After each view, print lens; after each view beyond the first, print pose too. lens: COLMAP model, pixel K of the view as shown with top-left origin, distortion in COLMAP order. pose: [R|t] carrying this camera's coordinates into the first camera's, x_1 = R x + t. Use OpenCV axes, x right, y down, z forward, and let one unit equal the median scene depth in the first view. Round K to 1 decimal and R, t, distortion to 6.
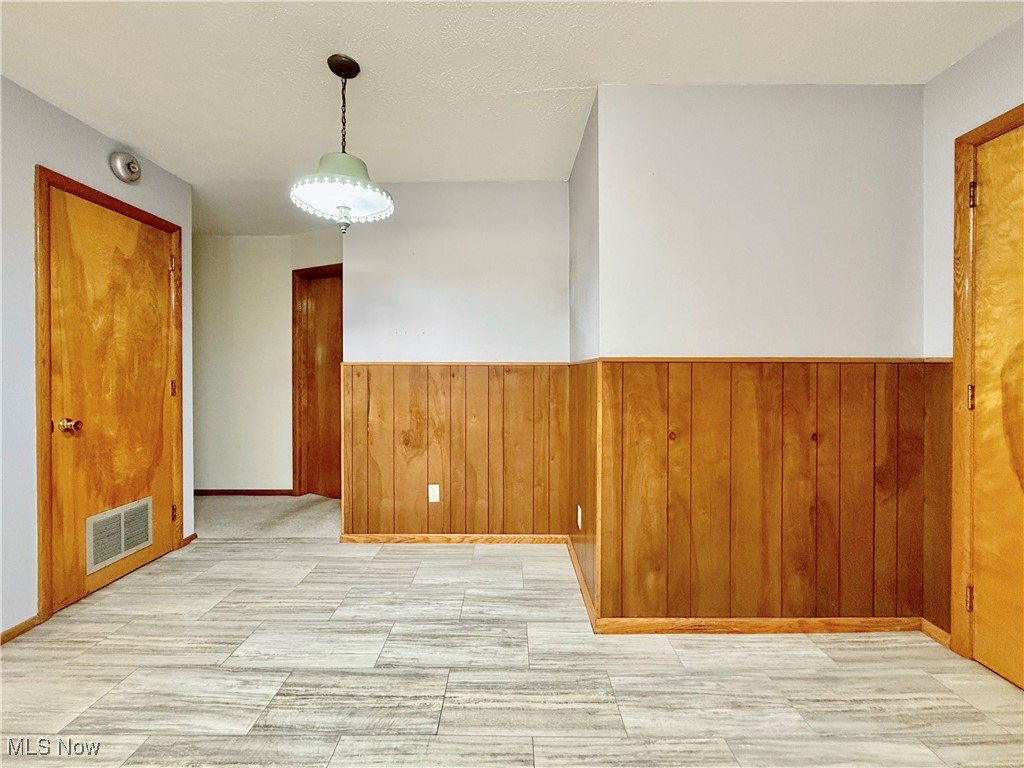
lens RADIAL K [[418.9, 0, 514.0], [0, 418.9, 374.4], [0, 0, 1]] dist [-0.000153, -0.000042]
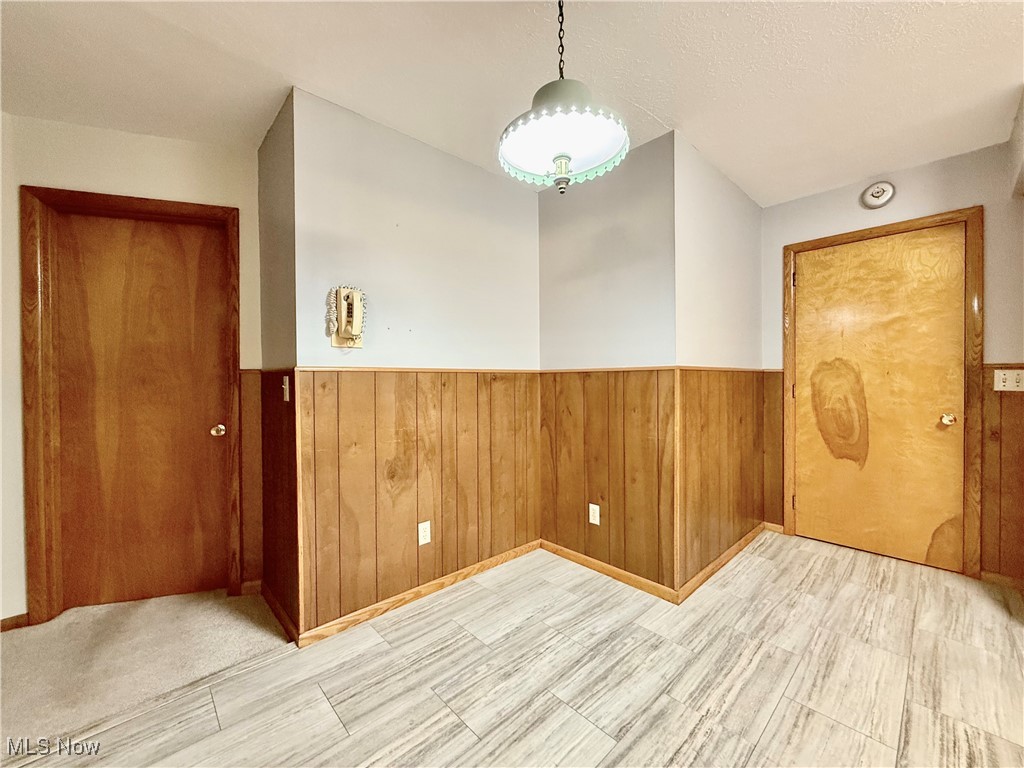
lens RADIAL K [[401.9, 0, 514.2], [0, 401.9, 383.0], [0, 0, 1]] dist [0.000143, 0.000022]
pose [[0.734903, -0.013238, 0.678043, -0.587561], [0.012972, 0.999901, 0.005462, -0.002996], [-0.678048, 0.004782, 0.735002, 0.326799]]
